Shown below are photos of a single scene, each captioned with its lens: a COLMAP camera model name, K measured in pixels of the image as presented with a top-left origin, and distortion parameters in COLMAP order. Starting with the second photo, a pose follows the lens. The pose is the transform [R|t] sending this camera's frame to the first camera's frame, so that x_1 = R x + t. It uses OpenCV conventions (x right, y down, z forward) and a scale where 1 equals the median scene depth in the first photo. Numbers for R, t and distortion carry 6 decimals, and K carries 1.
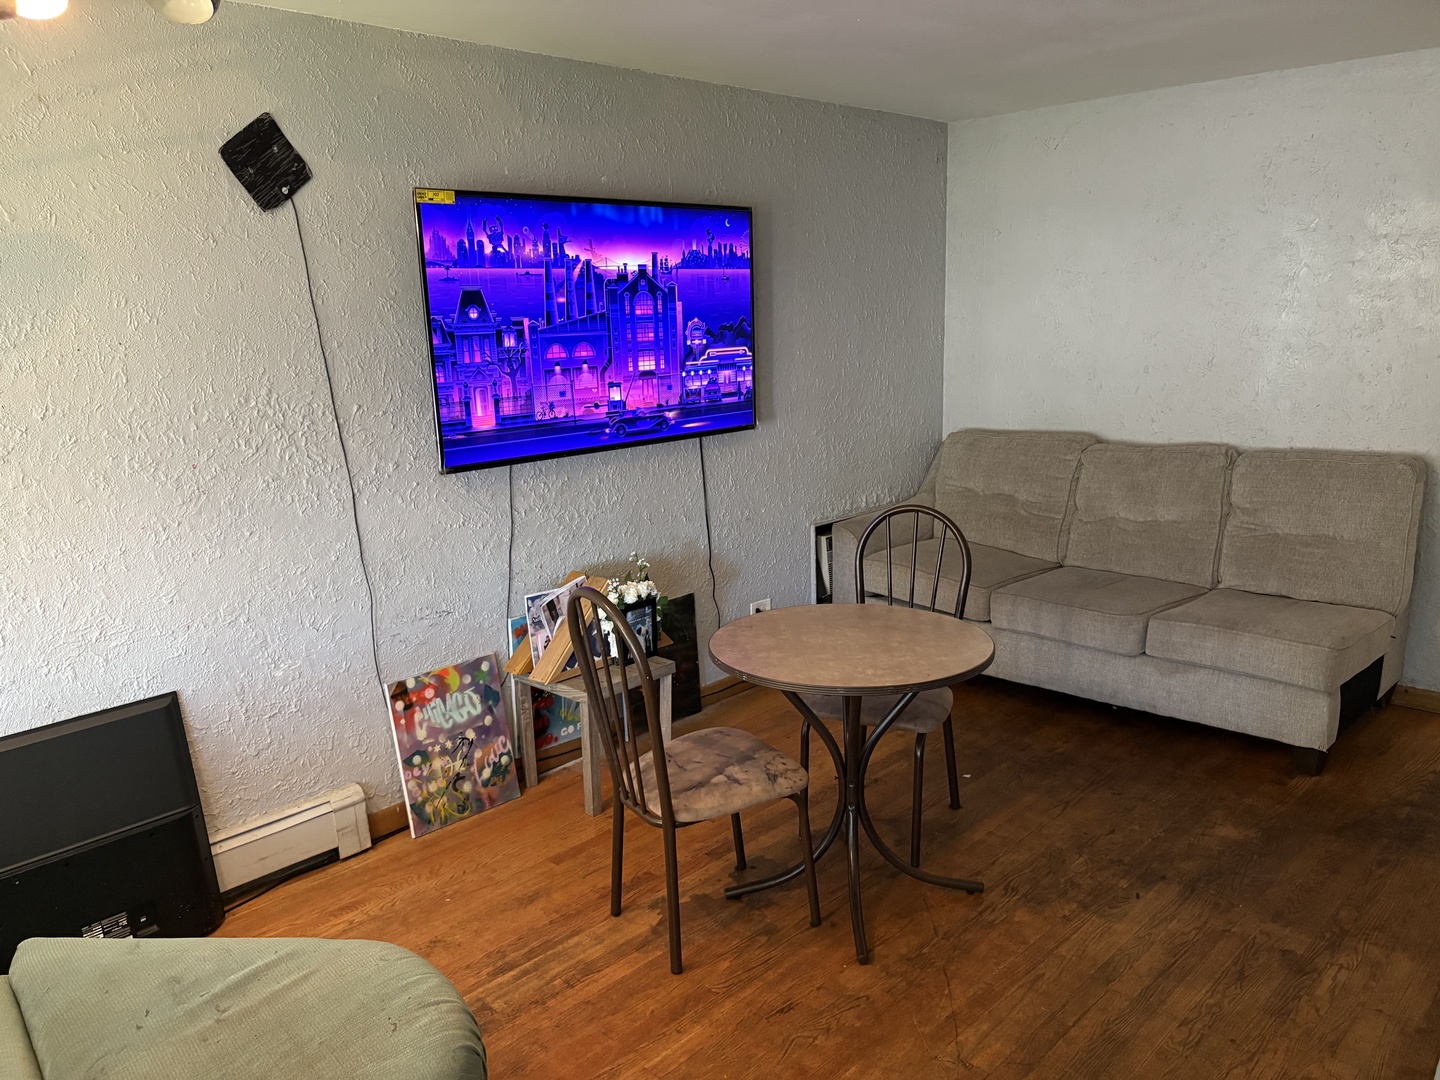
lens RADIAL K [[1090.9, 0, 719.1], [0, 1090.9, 540.7], [0, 0, 1]] dist [0.042006, -0.043525]
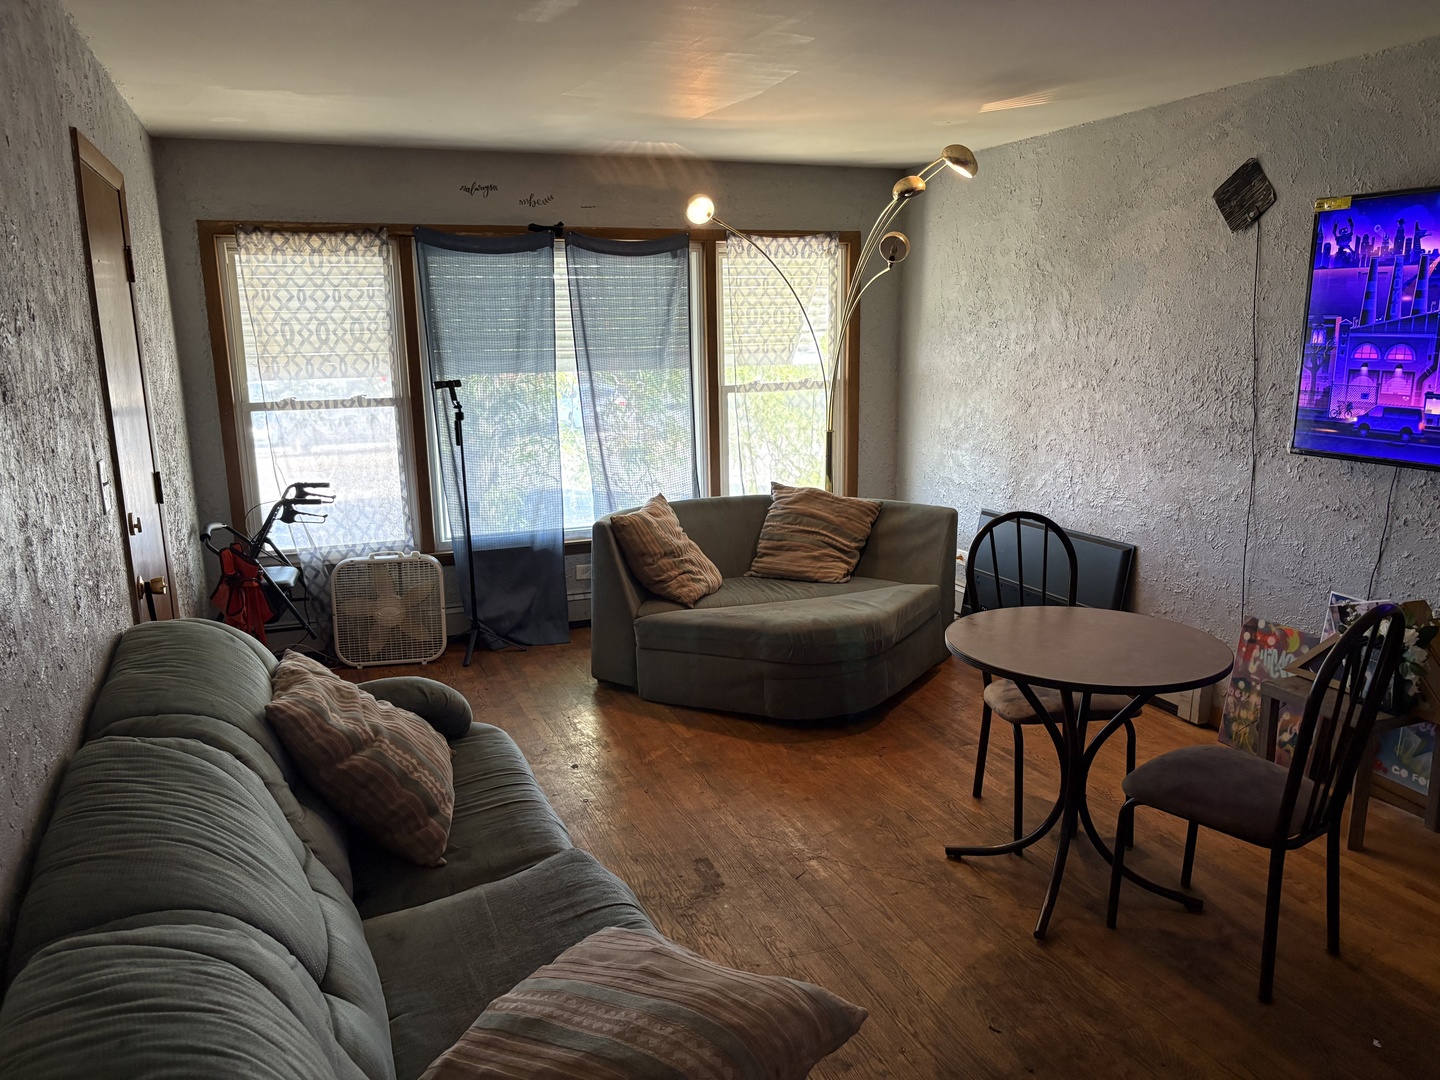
lens RADIAL K [[1090.9, 0, 719.5], [0, 1090.9, 540.2], [0, 0, 1]] dist [0.042006, -0.043525]
pose [[-0.404082, 0.217912, -0.888387, 0.986357], [-0.172378, 0.935668, 0.307915, -0.218112], [0.898334, 0.277561, -0.340524, 0.860609]]
